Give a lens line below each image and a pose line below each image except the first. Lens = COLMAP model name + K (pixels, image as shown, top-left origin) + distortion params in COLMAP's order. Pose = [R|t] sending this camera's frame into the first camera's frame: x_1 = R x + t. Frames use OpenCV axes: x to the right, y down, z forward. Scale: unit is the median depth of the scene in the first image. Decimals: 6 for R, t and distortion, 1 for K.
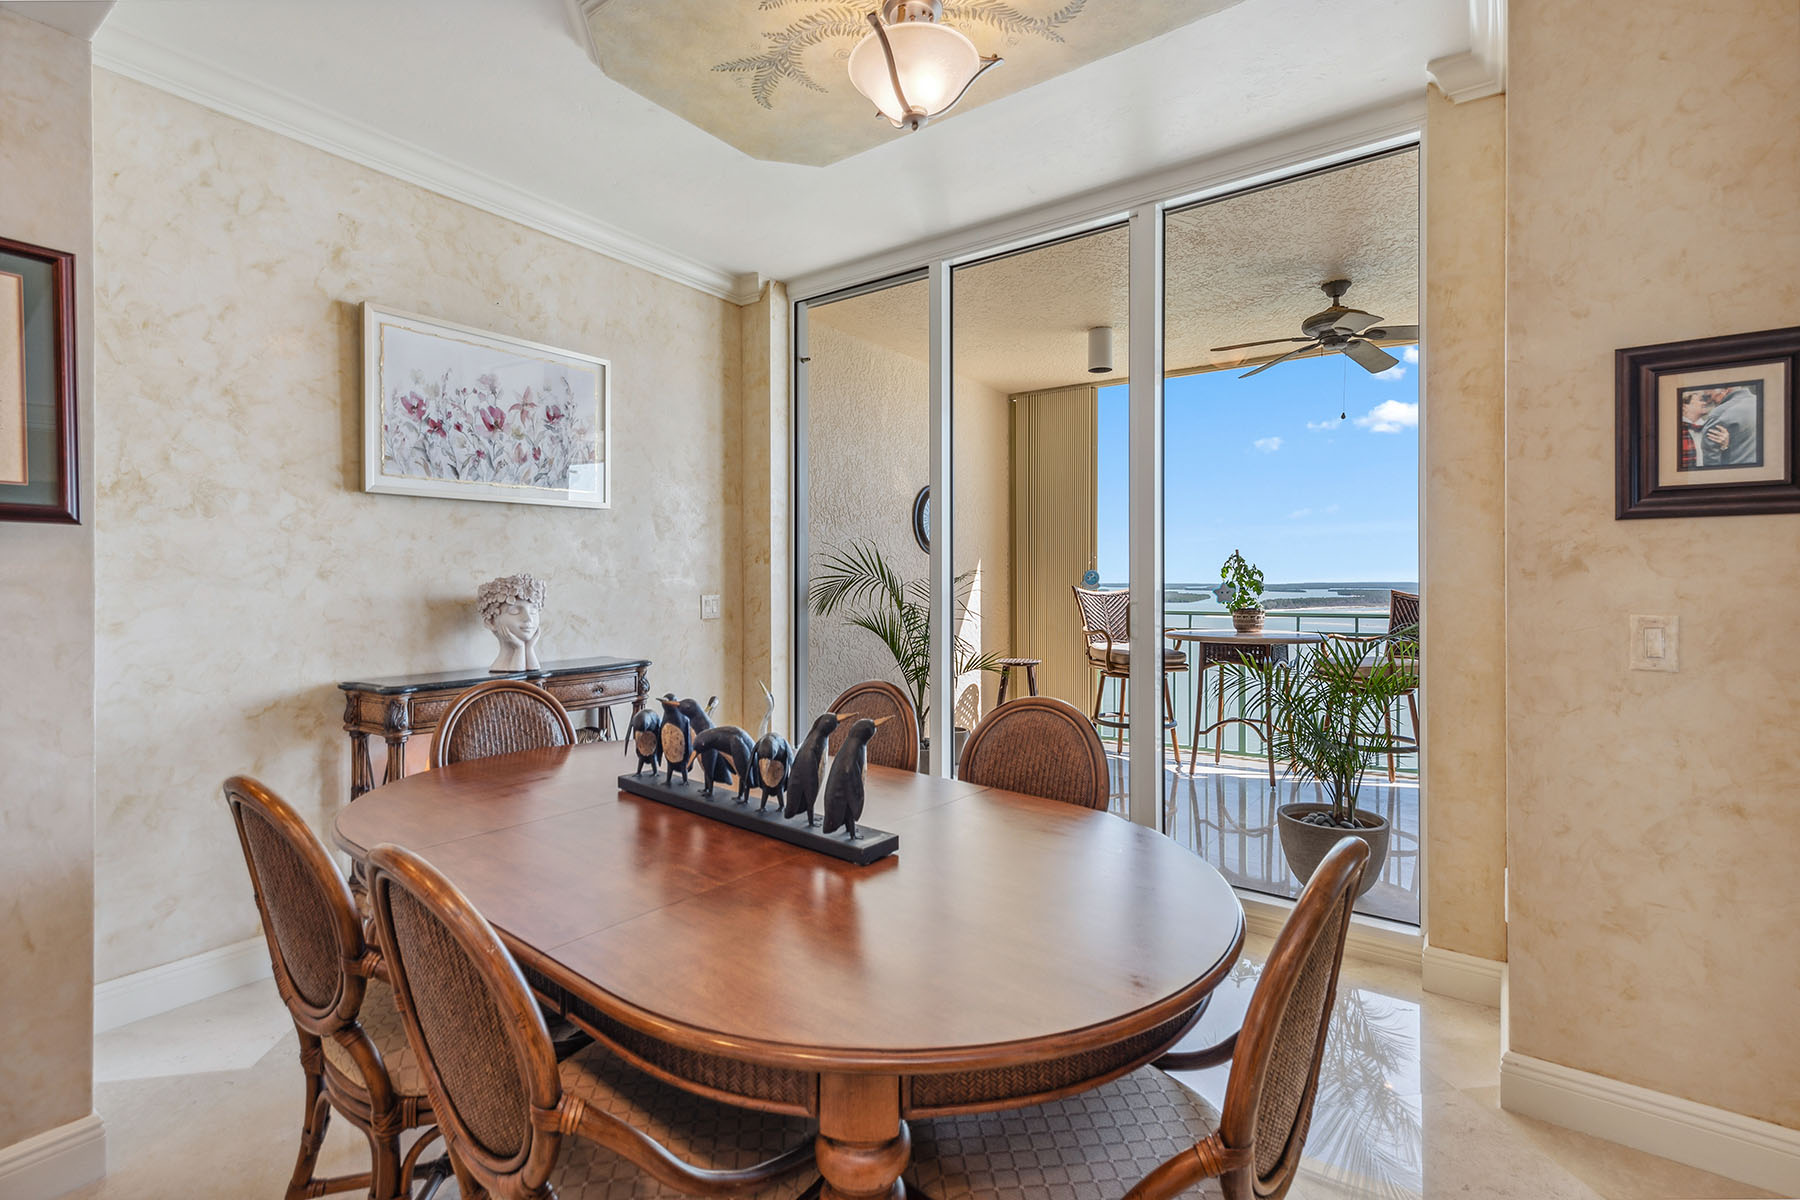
lens RADIAL K [[813.7, 0, 918.3], [0, 813.7, 578.7], [0, 0, 1]] dist [0.010334, -0.000986]
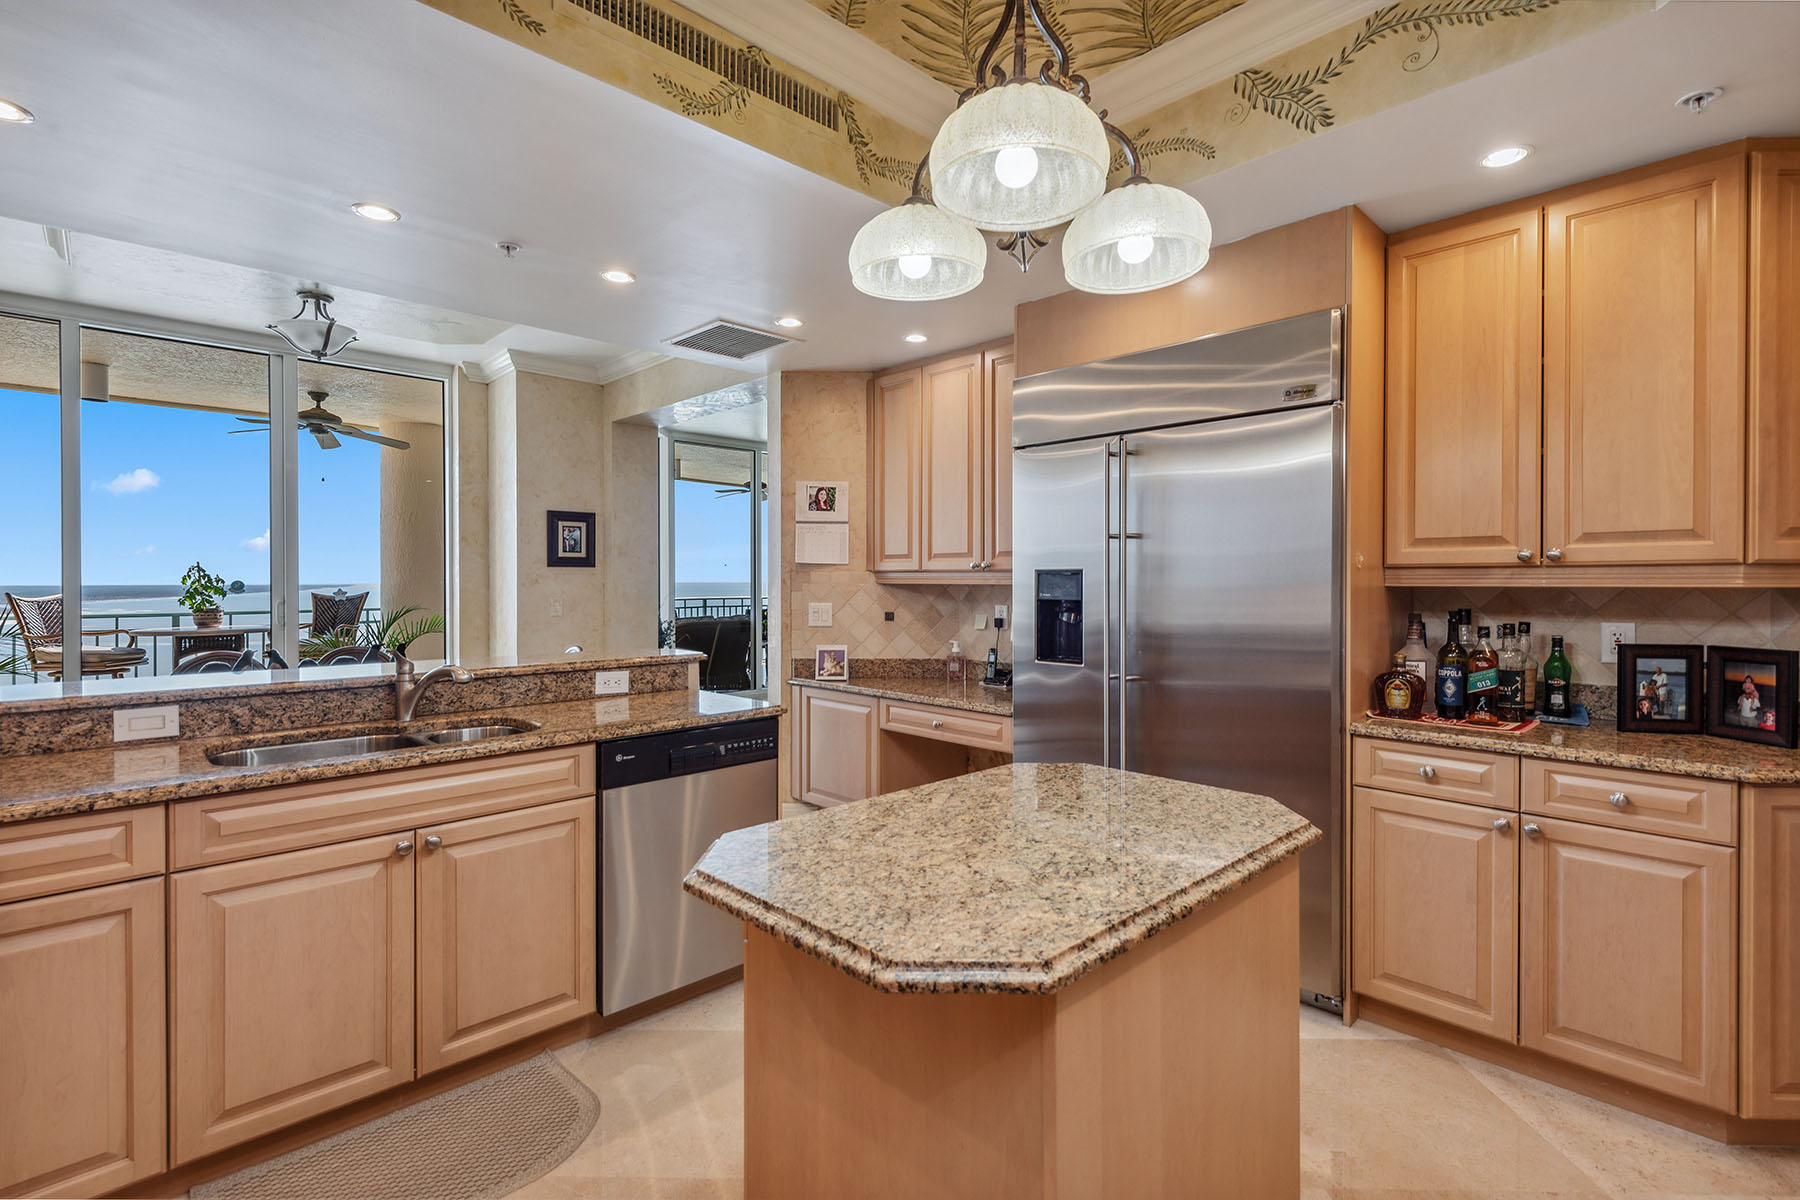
lens RADIAL K [[839.8, 0, 915.8], [0, 839.8, 593.8], [0, 0, 1]] dist [0.008925, -0.000167]
pose [[0.171512, -0.014476, 0.985076, -1.175330], [-0.000951, 0.999889, 0.014860, -0.011776], [-0.985182, -0.003486, 0.171479, -0.516296]]
